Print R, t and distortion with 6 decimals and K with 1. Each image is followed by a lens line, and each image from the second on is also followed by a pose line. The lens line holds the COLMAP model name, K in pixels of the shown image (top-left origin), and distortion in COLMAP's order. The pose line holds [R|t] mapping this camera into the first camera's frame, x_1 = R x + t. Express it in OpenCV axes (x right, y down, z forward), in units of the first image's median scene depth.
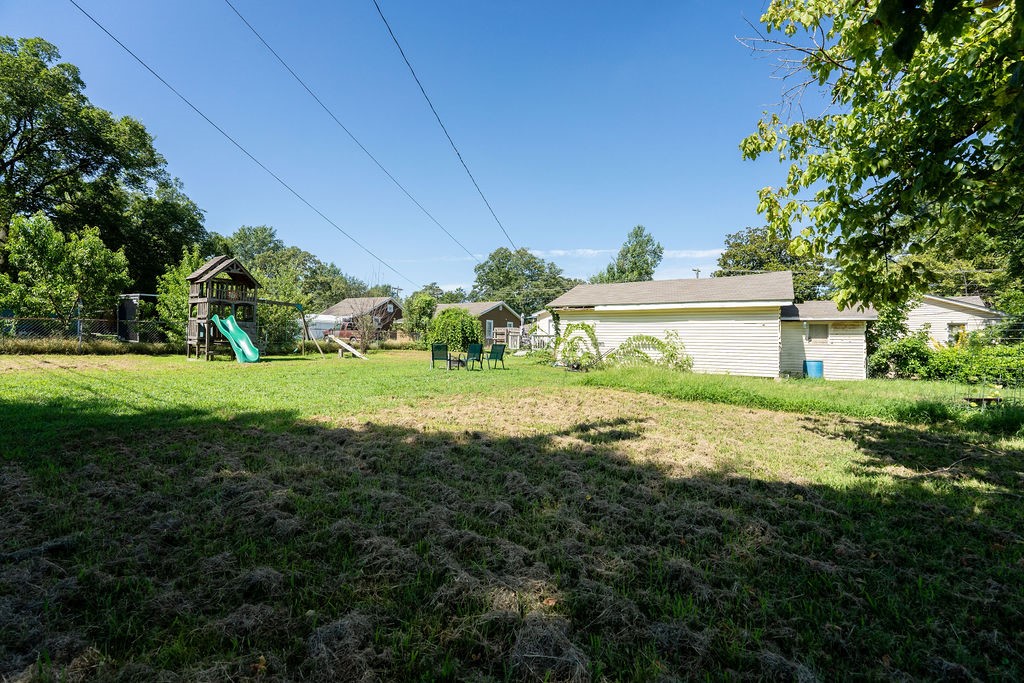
lens RADIAL K [[419.3, 0, 514.0], [0, 419.3, 337.4], [0, 0, 1]] dist [-0.025170, -0.000029]
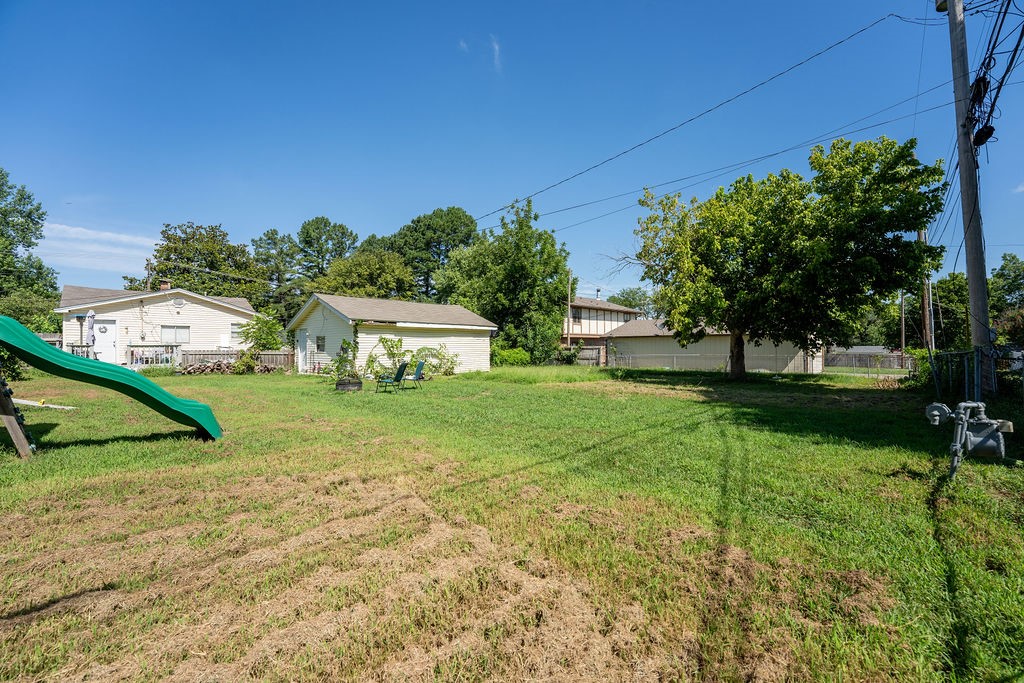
lens RADIAL K [[418.1, 0, 515.8], [0, 418.1, 342.9], [0, 0, 1]] dist [-0.023500, 0.000061]
pose [[0.138707, -0.012441, 0.990255, -0.929232], [-0.004371, 0.999904, 0.013174, -0.036842], [-0.990324, -0.006155, 0.138639, 0.552275]]
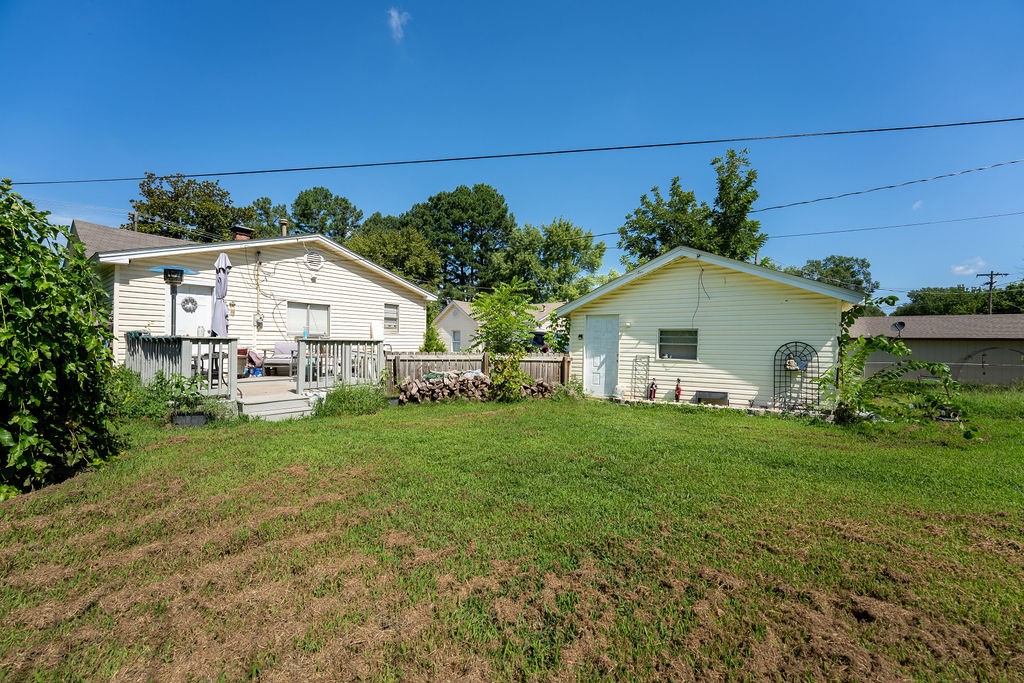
lens RADIAL K [[419.3, 0, 514.0], [0, 419.3, 337.4], [0, 0, 1]] dist [-0.025170, -0.000029]
pose [[0.023604, -0.003963, 0.999714, -0.433523], [-0.025653, 0.999660, 0.004569, -0.022175], [-0.999392, -0.025753, 0.023494, 1.544640]]
